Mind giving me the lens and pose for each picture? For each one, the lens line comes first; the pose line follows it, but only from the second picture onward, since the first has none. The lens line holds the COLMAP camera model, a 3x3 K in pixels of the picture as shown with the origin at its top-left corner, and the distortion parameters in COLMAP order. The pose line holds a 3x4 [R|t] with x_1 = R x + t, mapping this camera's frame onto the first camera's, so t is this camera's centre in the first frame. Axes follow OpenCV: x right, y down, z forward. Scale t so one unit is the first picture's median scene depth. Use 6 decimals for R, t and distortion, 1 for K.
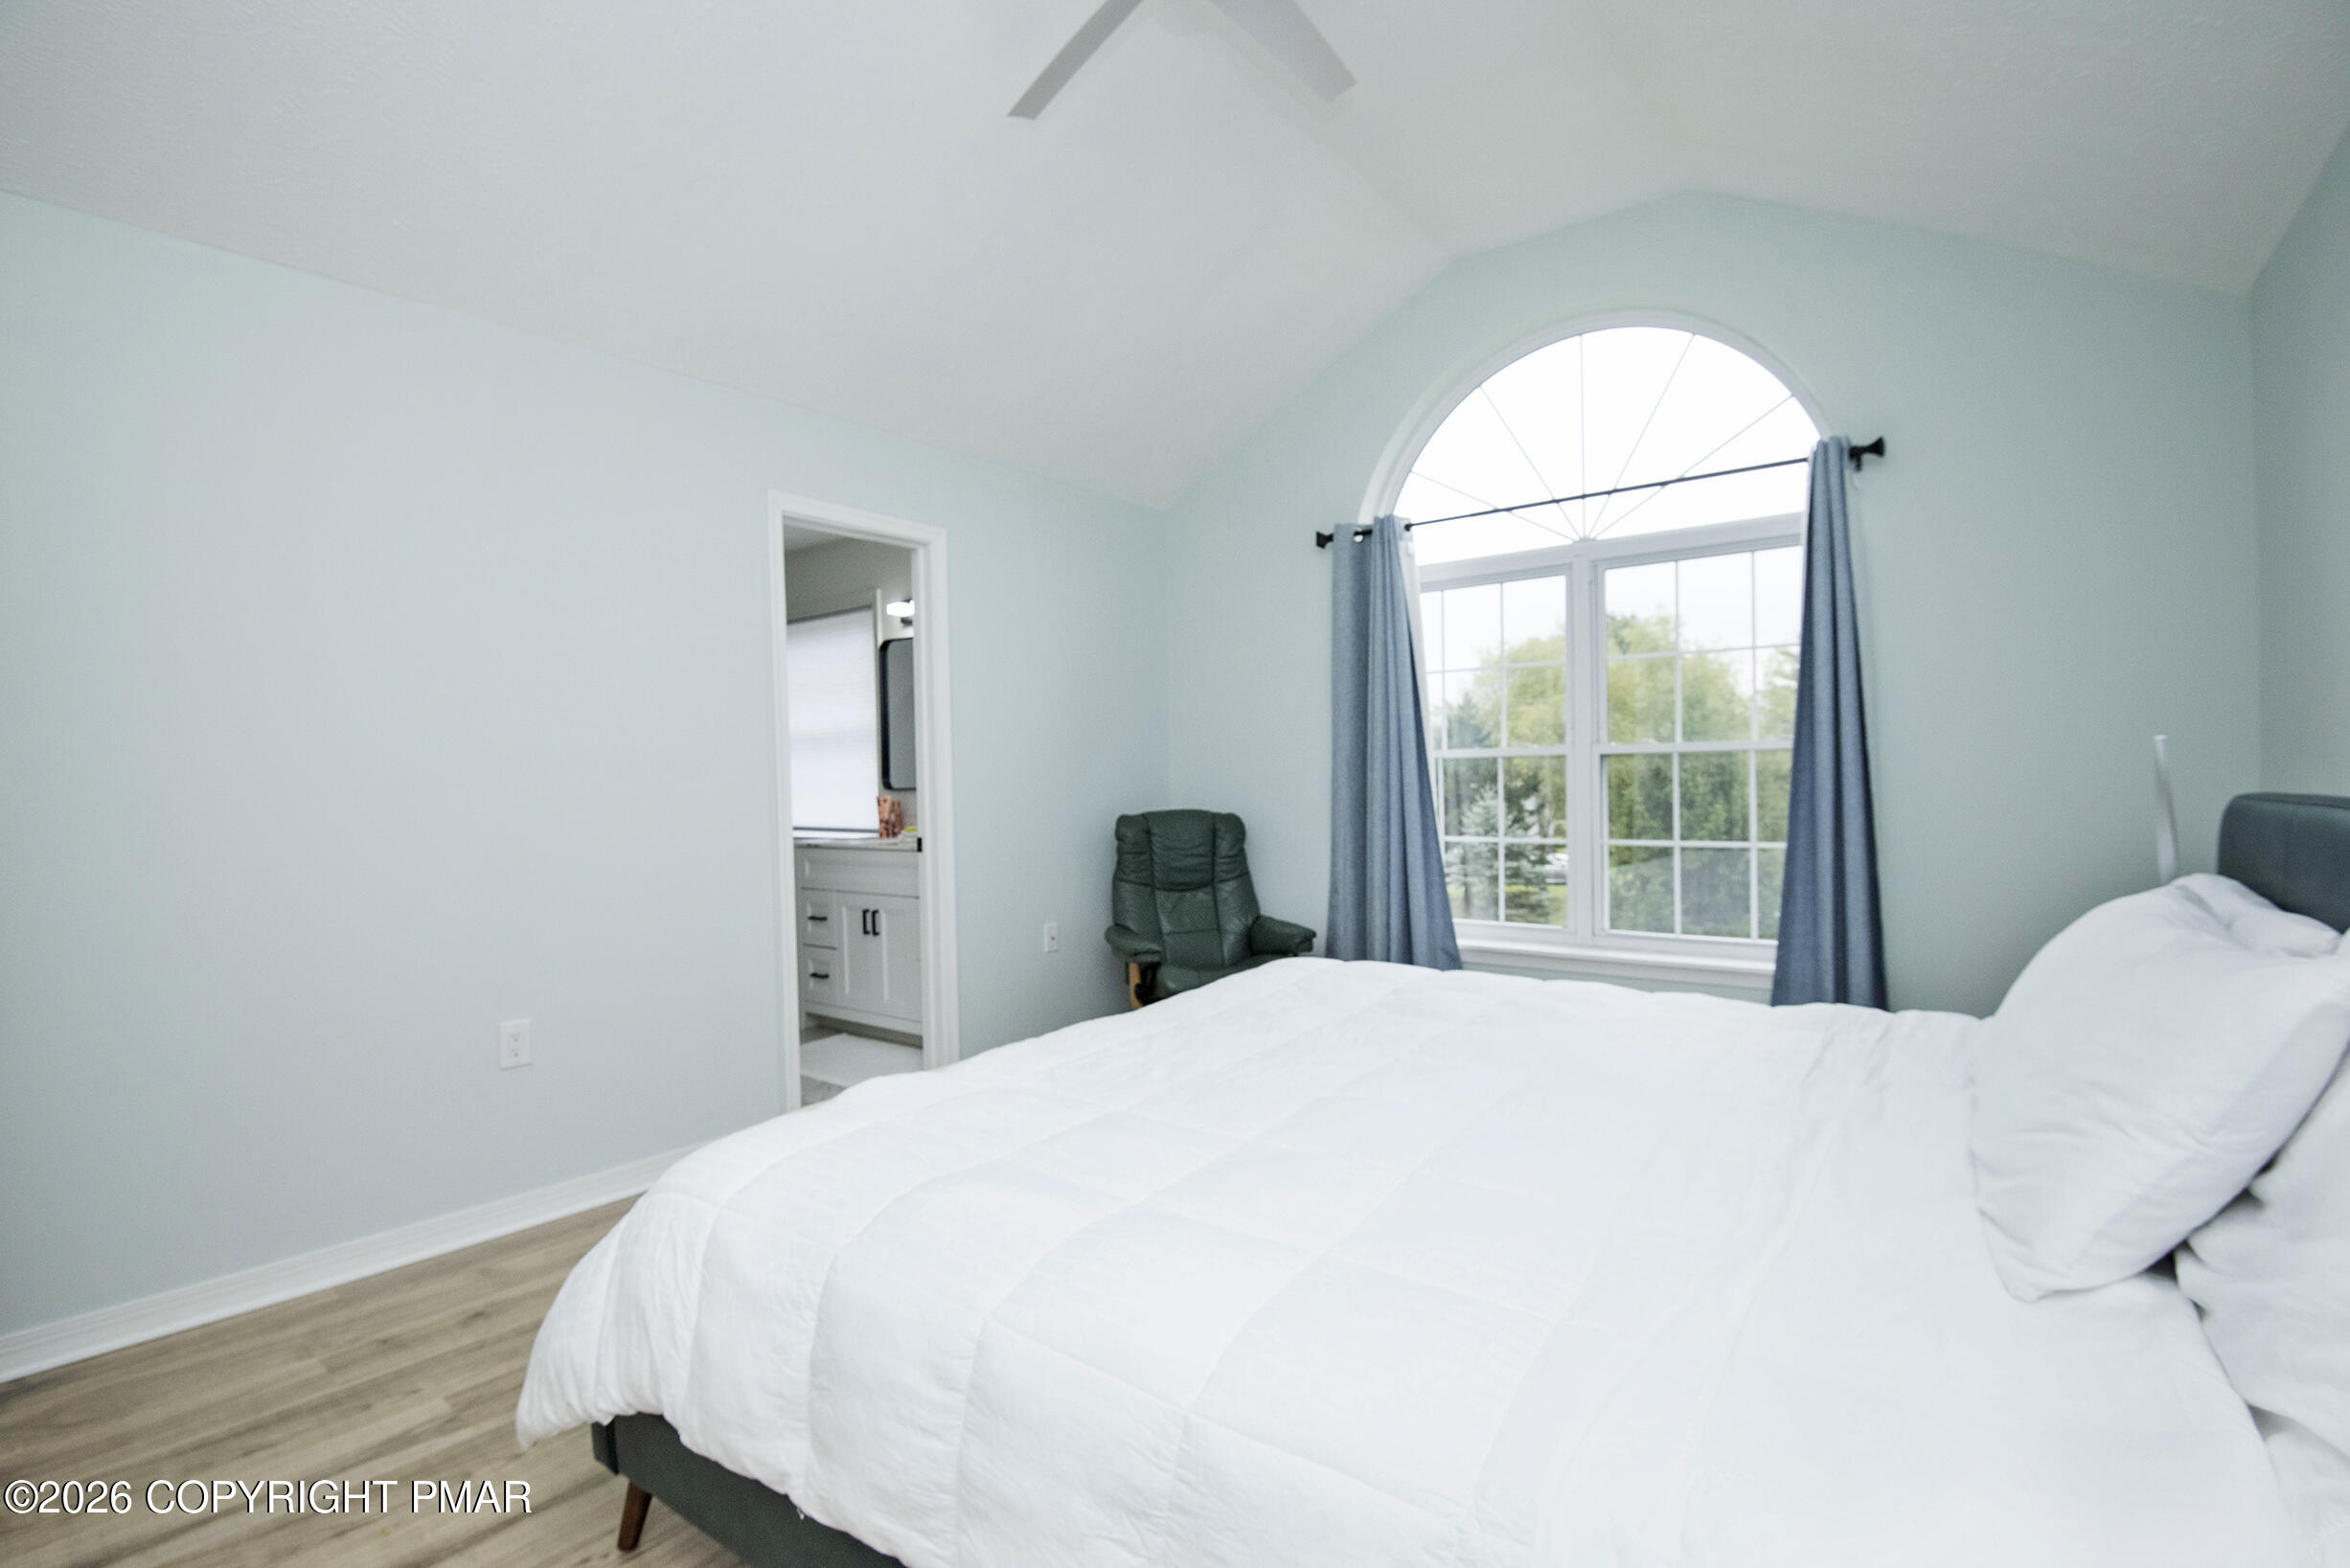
lens RADIAL K [[1083.1, 0, 1177.3], [0, 1083.1, 788.6], [0, 0, 1]] dist [-0.001619, -0.009982]
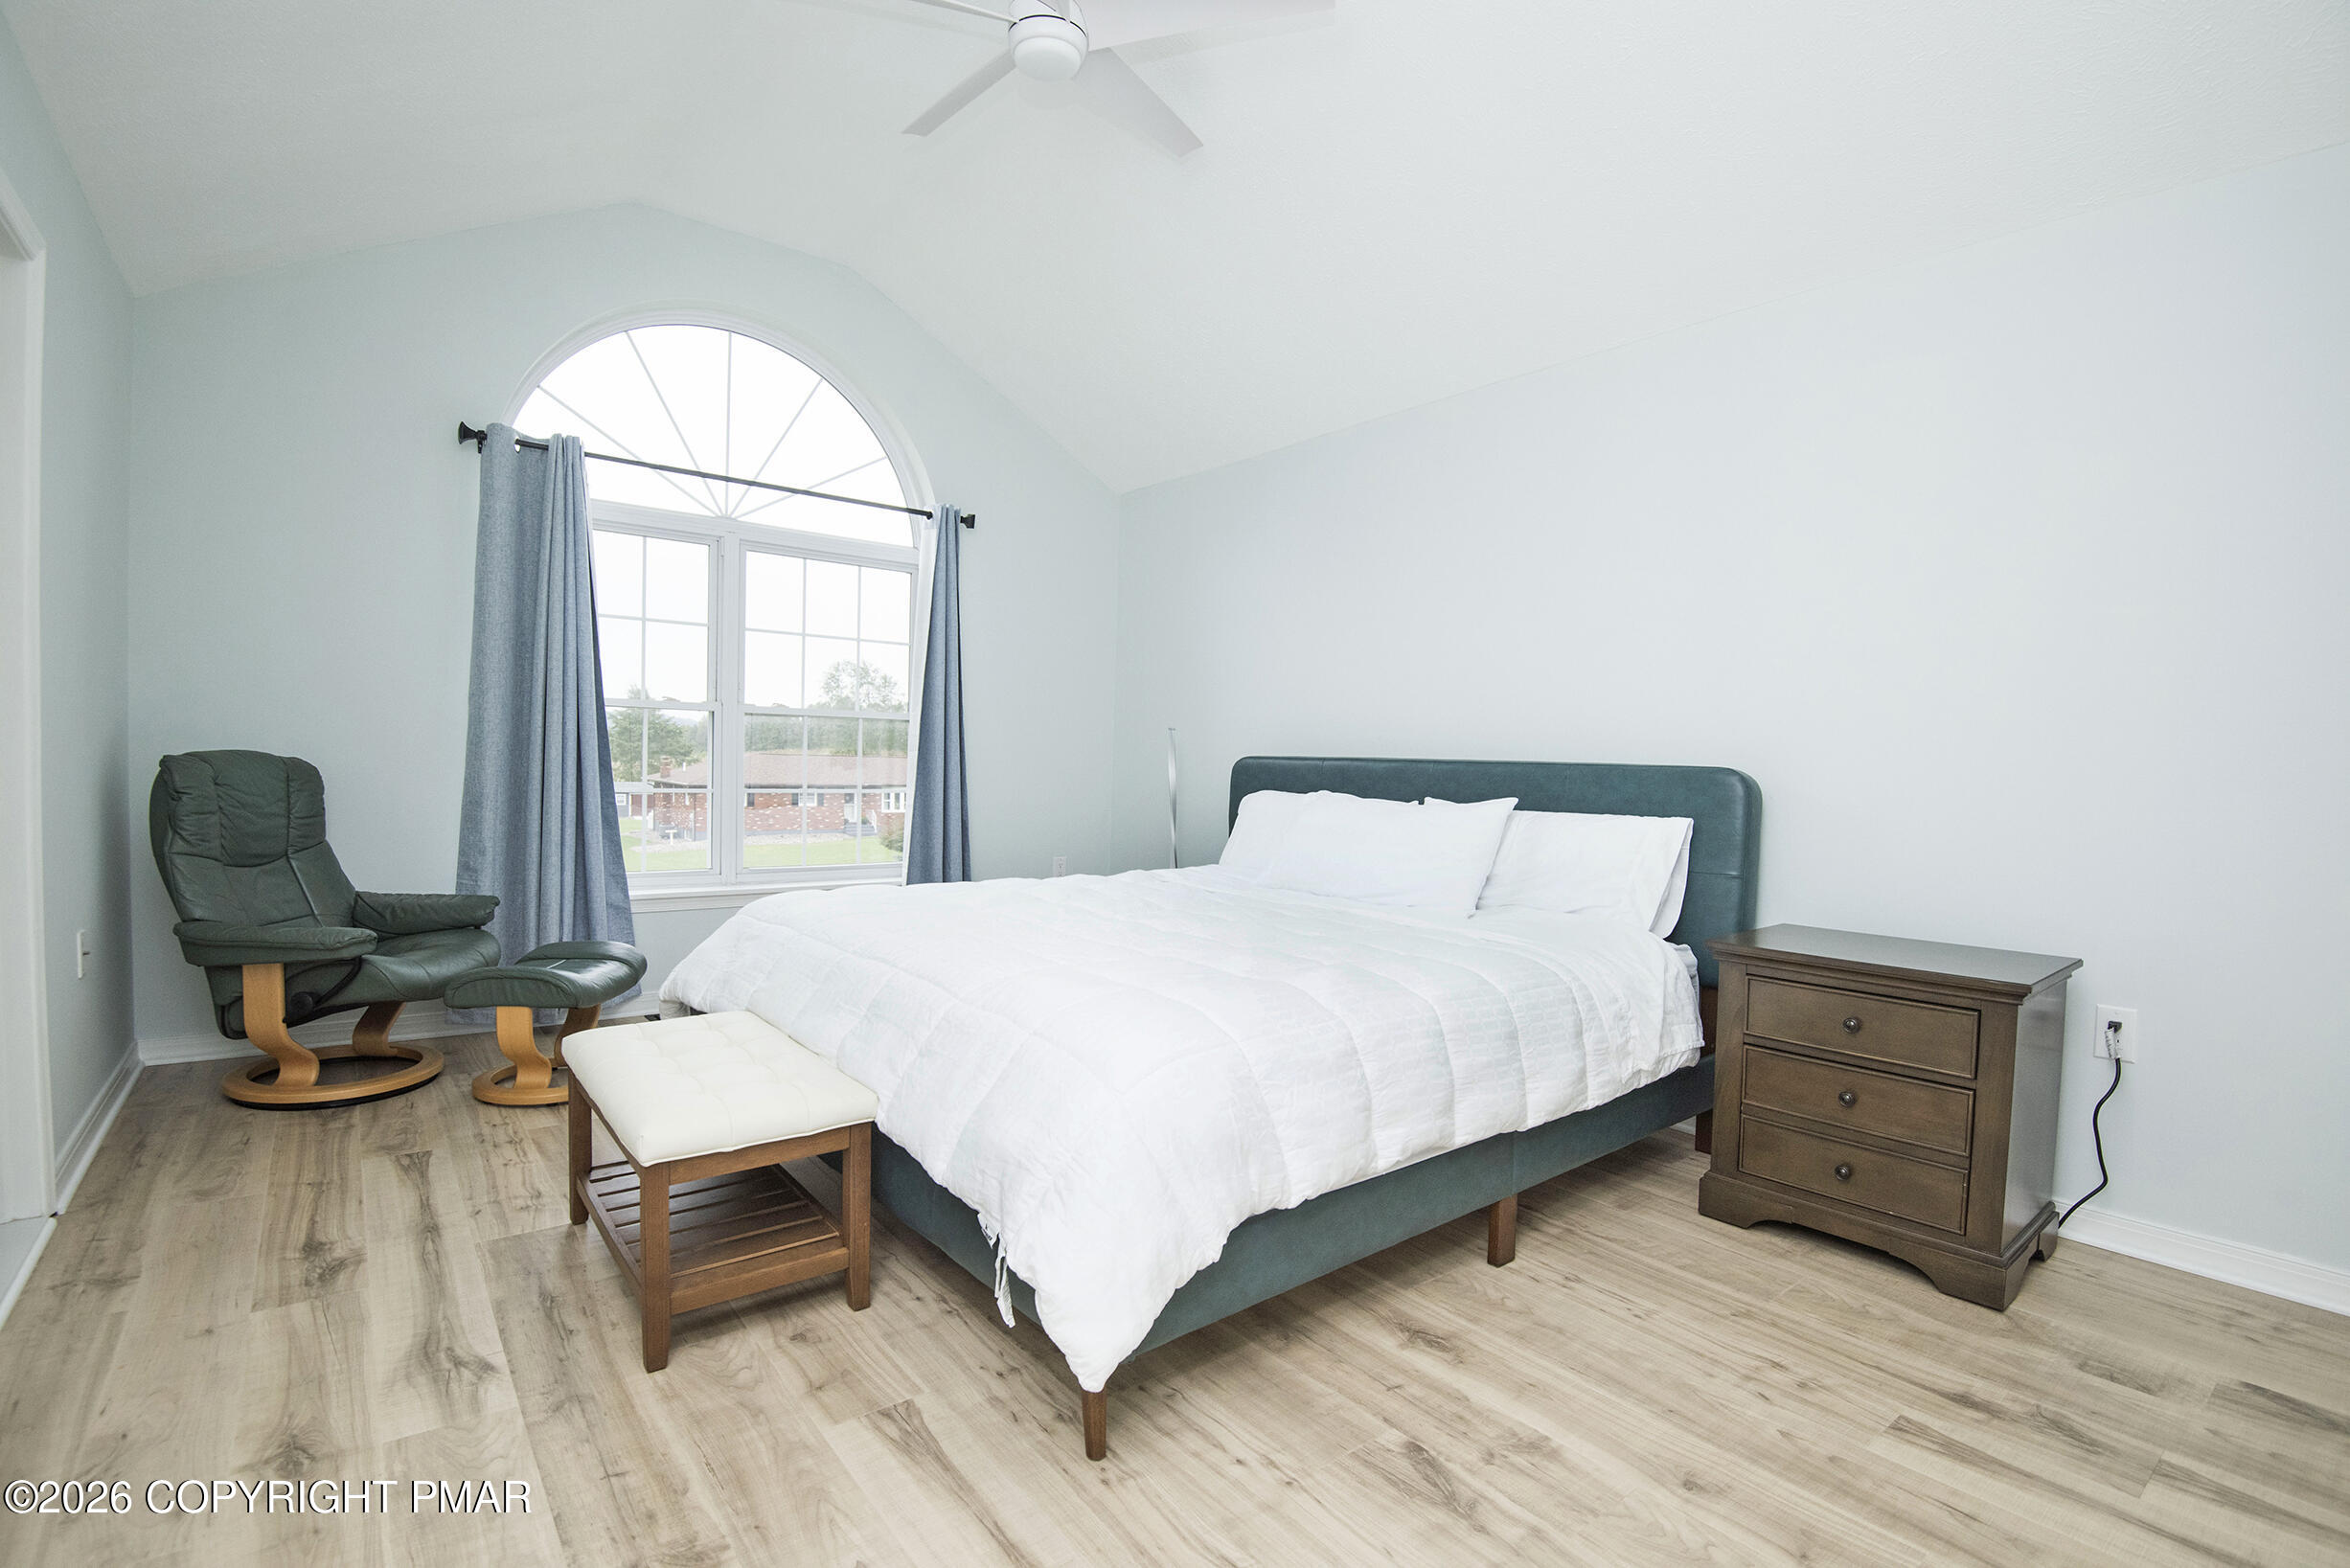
lens RADIAL K [[1083.1, 0, 1177.3], [0, 1083.1, 788.6], [0, 0, 1]] dist [-0.001619, -0.009982]
pose [[0.230692, 0.004515, 0.973016, -0.576422], [-0.008515, 0.999960, -0.002621, 0.043873], [-0.972990, -0.007680, 0.230721, 0.286709]]
